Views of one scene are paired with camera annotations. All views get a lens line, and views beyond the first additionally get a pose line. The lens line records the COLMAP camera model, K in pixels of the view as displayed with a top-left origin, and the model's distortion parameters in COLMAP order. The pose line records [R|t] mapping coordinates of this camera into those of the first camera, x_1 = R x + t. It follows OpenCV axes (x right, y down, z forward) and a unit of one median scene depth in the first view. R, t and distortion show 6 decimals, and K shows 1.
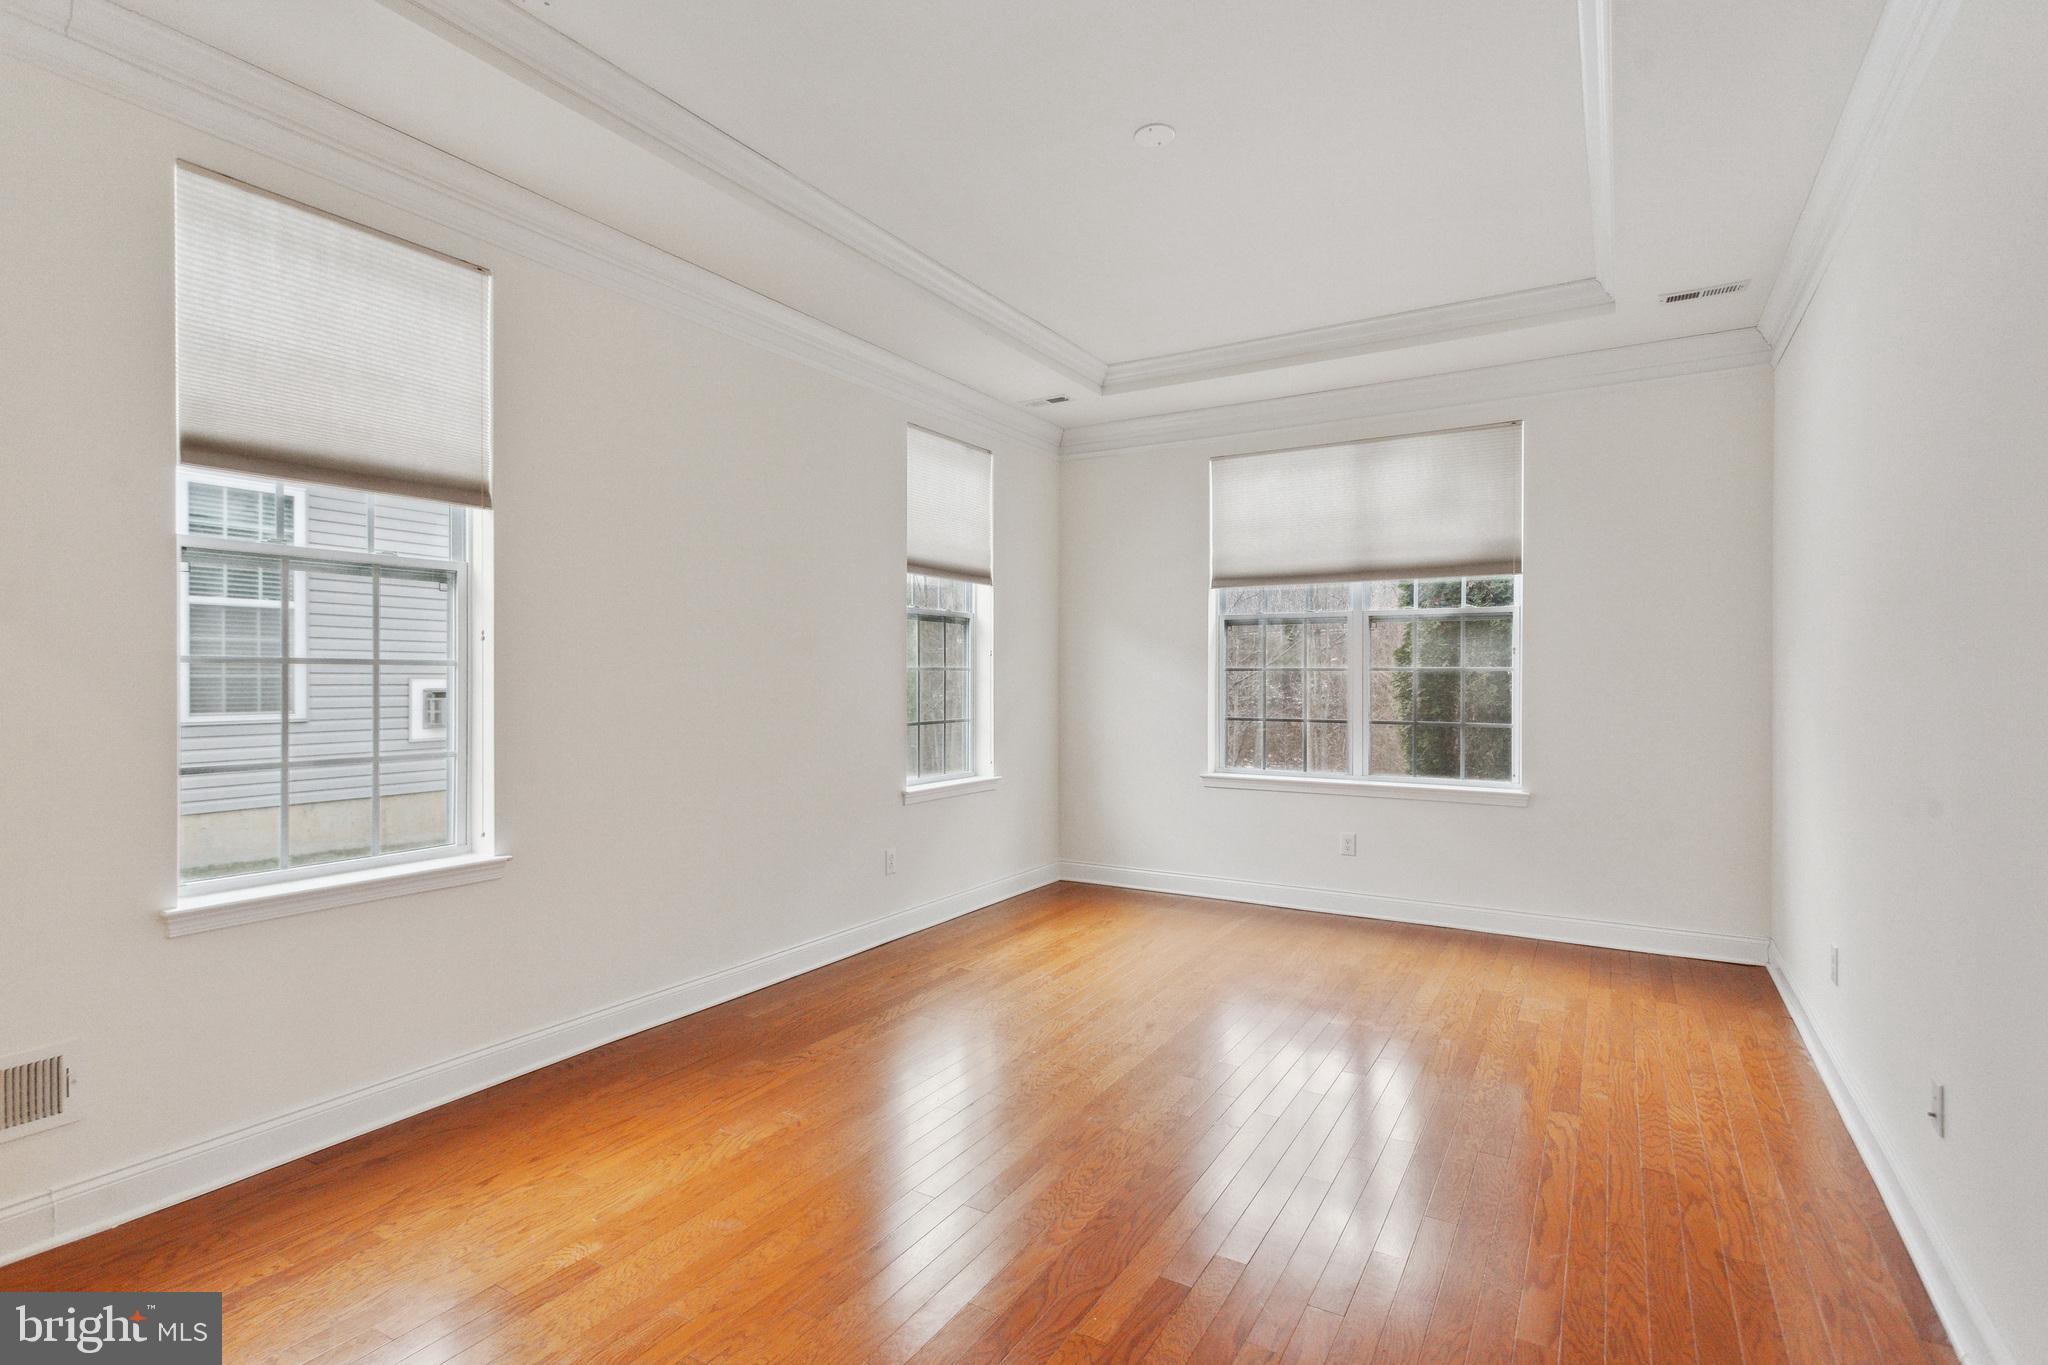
lens RADIAL K [[1012.7, 0, 1024.0], [0, 1012.7, 682.5], [0, 0, 1]] dist [0.001489, 0.000311]
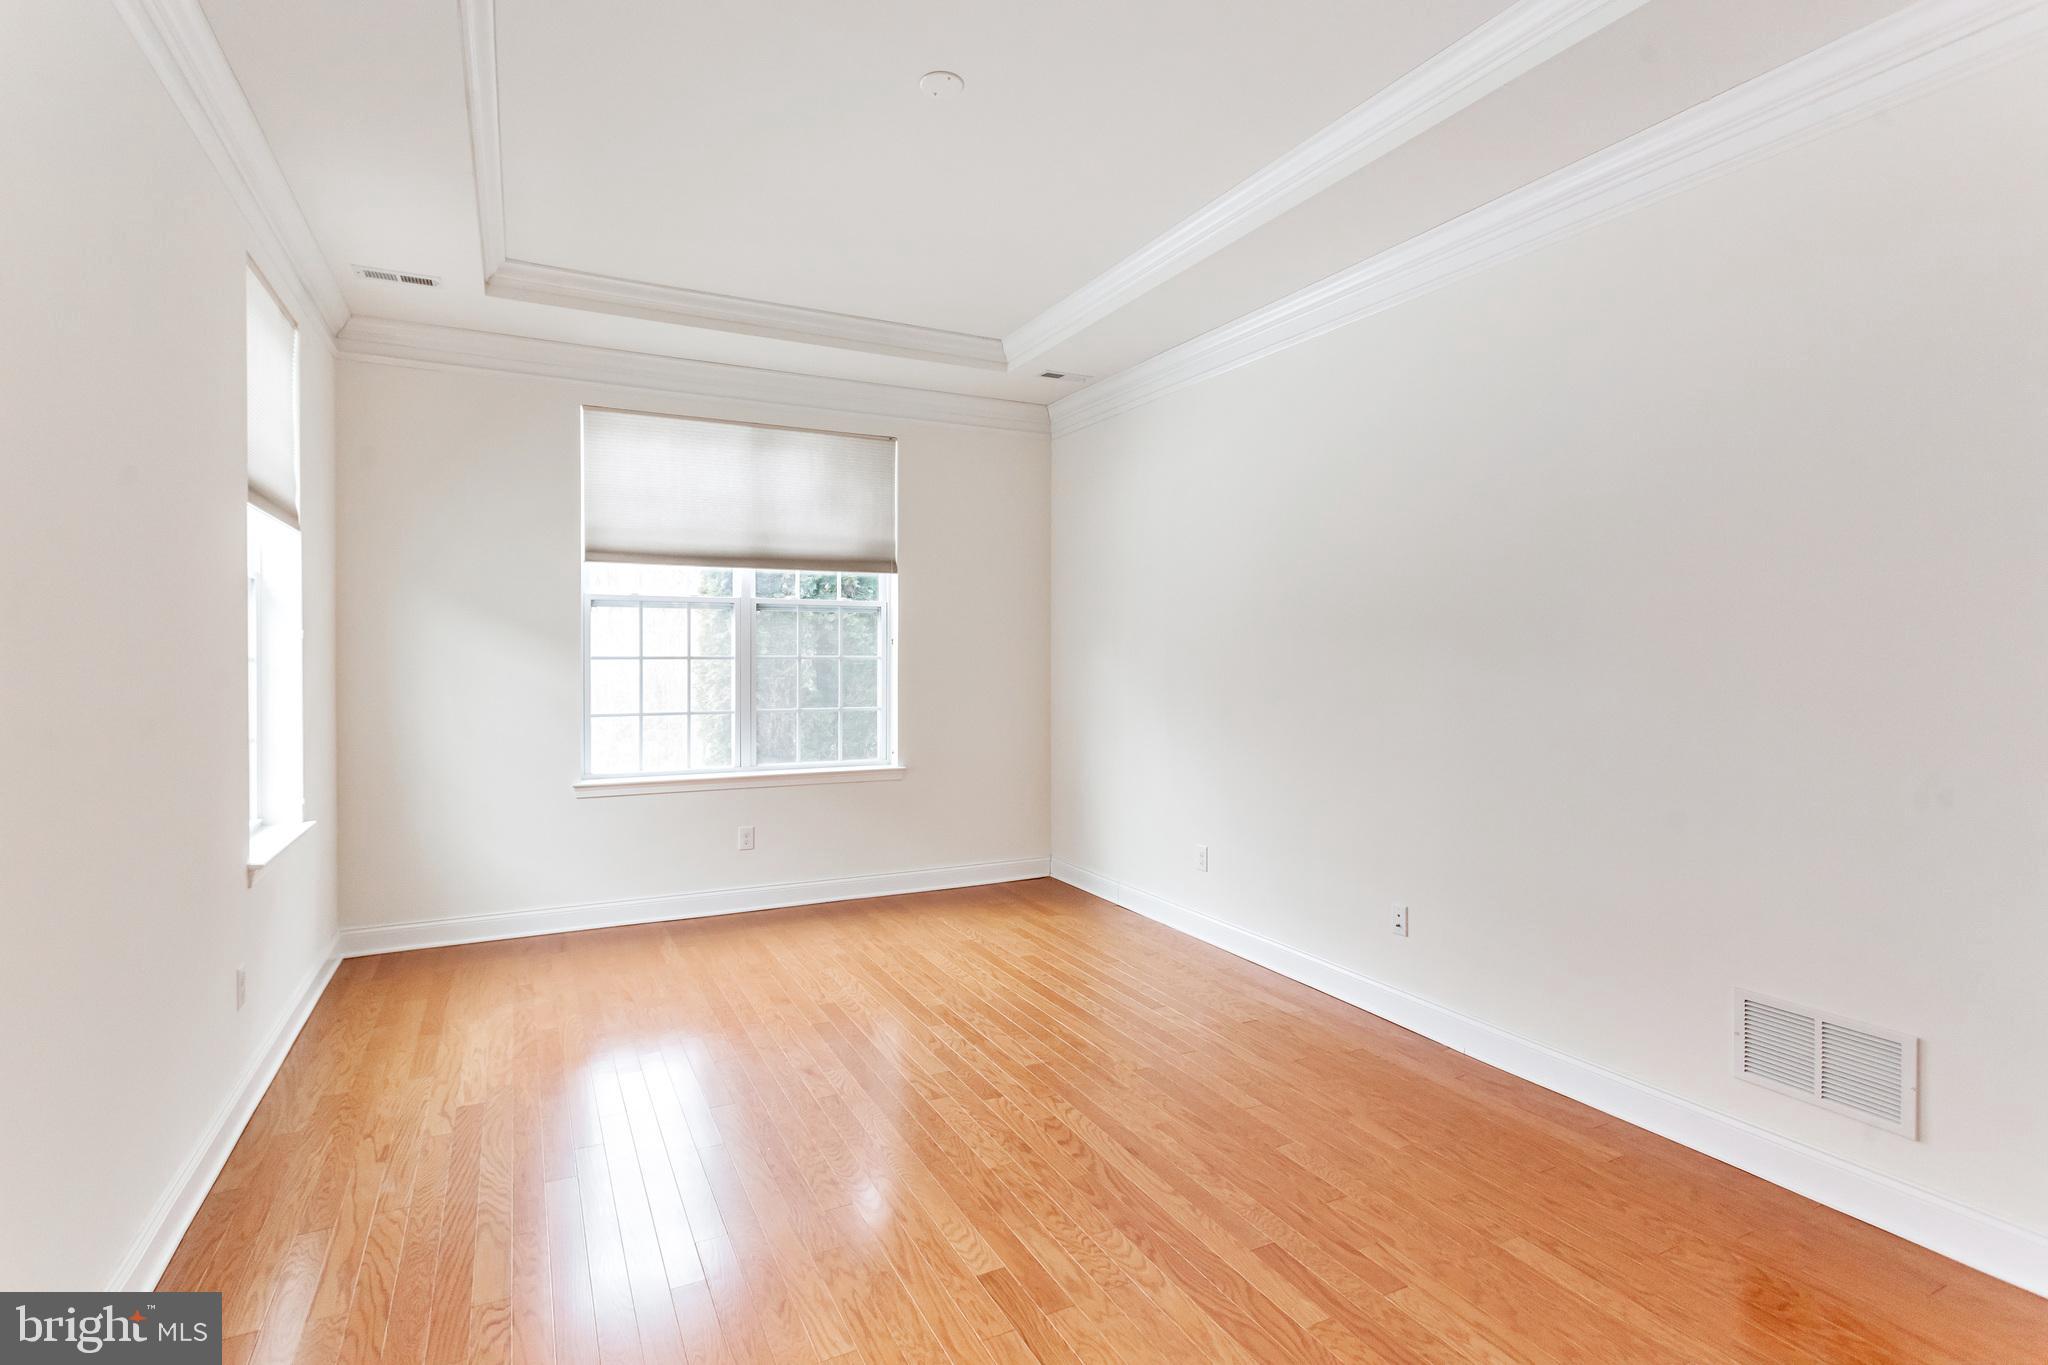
lens RADIAL K [[985.1, 0, 1062.8], [0, 985.1, 667.9], [0, 0, 1]] dist [0.001711, -0.000052]
pose [[0.512348, -0.011190, 0.858705, -0.368930], [0.004138, 0.999936, 0.010562, -0.013718], [-0.858768, -0.001858, 0.512361, 0.282505]]
